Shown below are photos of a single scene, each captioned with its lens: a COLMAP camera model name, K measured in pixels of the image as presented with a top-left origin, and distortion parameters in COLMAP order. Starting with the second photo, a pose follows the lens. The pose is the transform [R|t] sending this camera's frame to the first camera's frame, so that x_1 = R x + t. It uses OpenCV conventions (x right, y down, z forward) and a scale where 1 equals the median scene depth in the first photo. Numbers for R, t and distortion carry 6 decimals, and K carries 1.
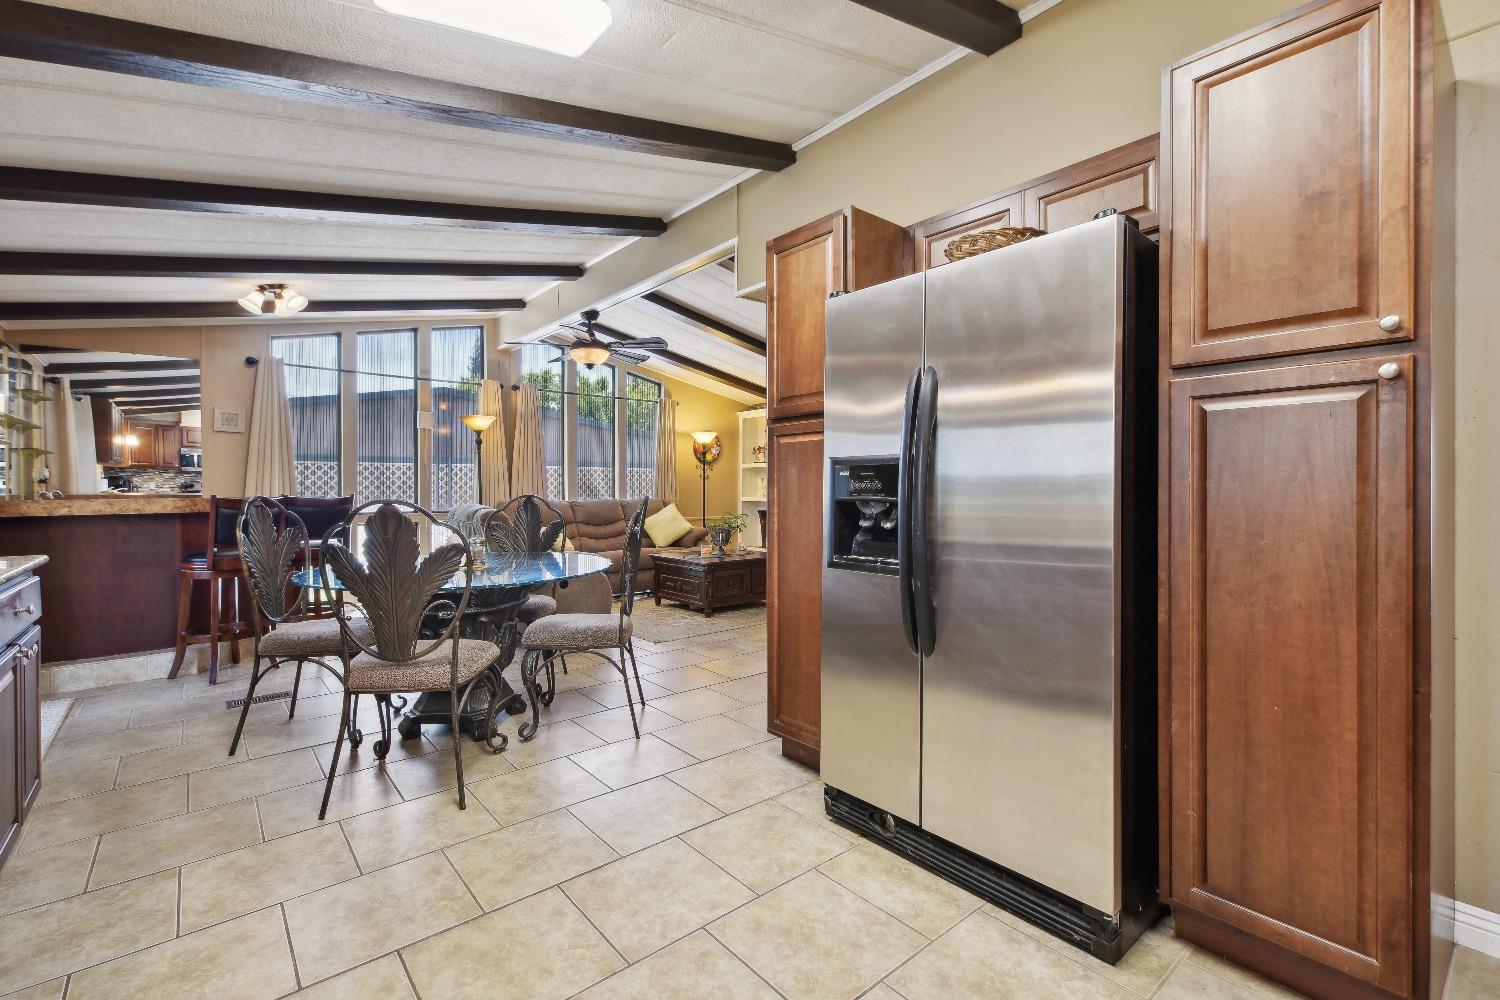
lens RADIAL K [[659.1, 0, 749.2], [0, 659.1, 489.9], [0, 0, 1]] dist [-0.001330, 0.000093]
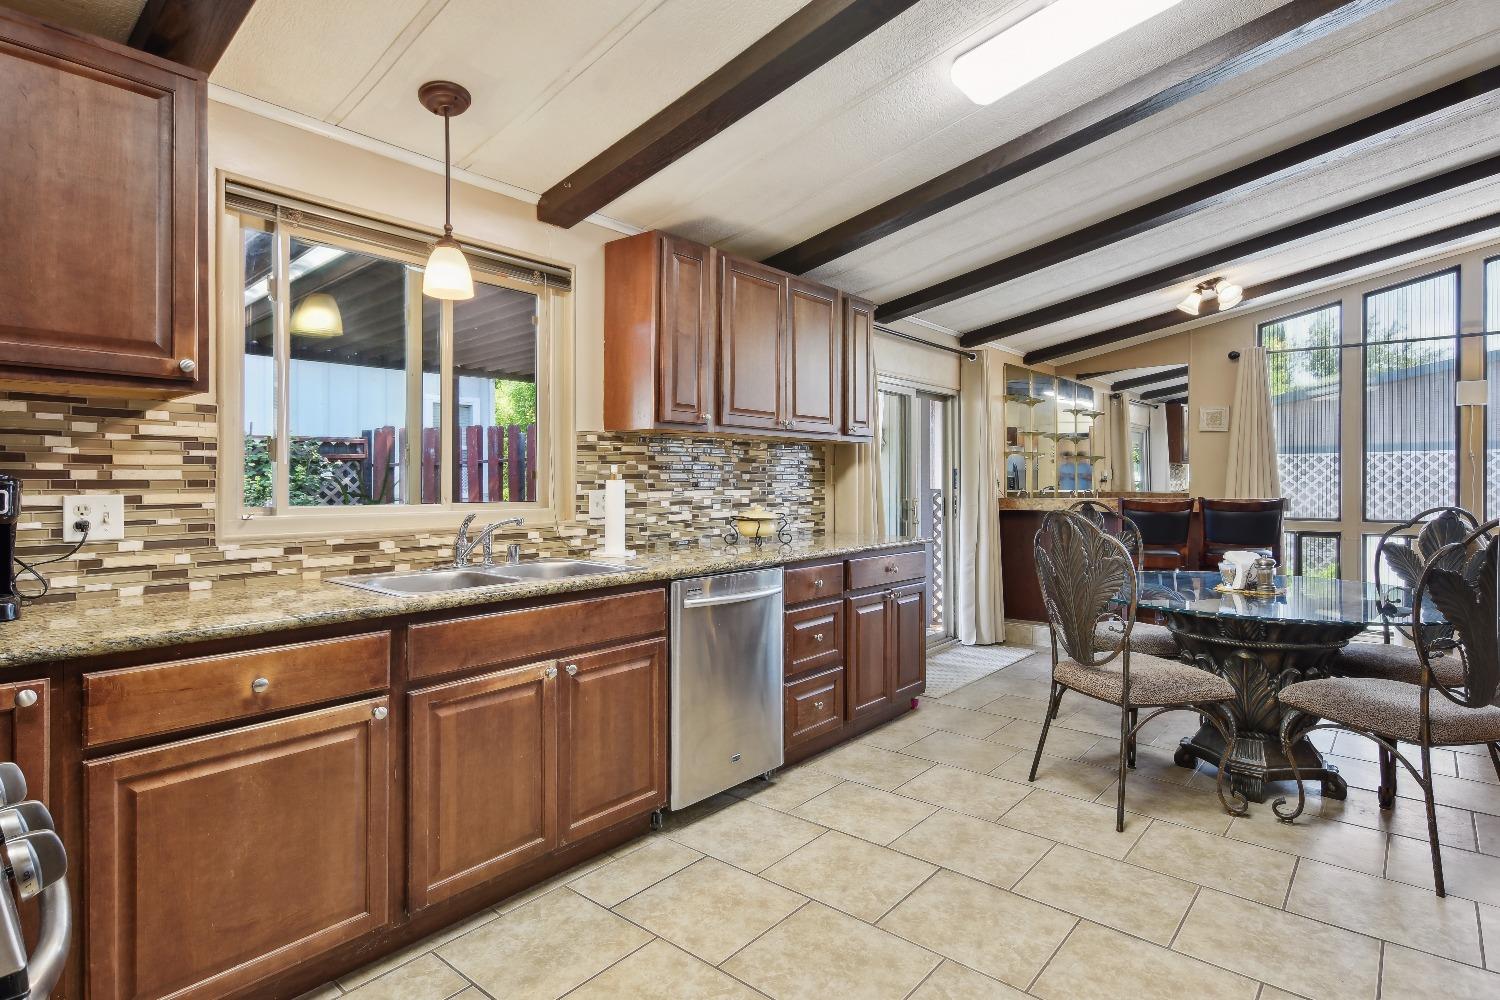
lens RADIAL K [[771.3, 0, 732.5], [0, 771.3, 482.4], [0, 0, 1]] dist [0.027788, 0.000488]
pose [[0.156559, 0.003268, -0.987663, 0.705527], [-0.004237, 0.999988, 0.002637, -0.035148], [0.987659, 0.003772, 0.156571, 0.293356]]
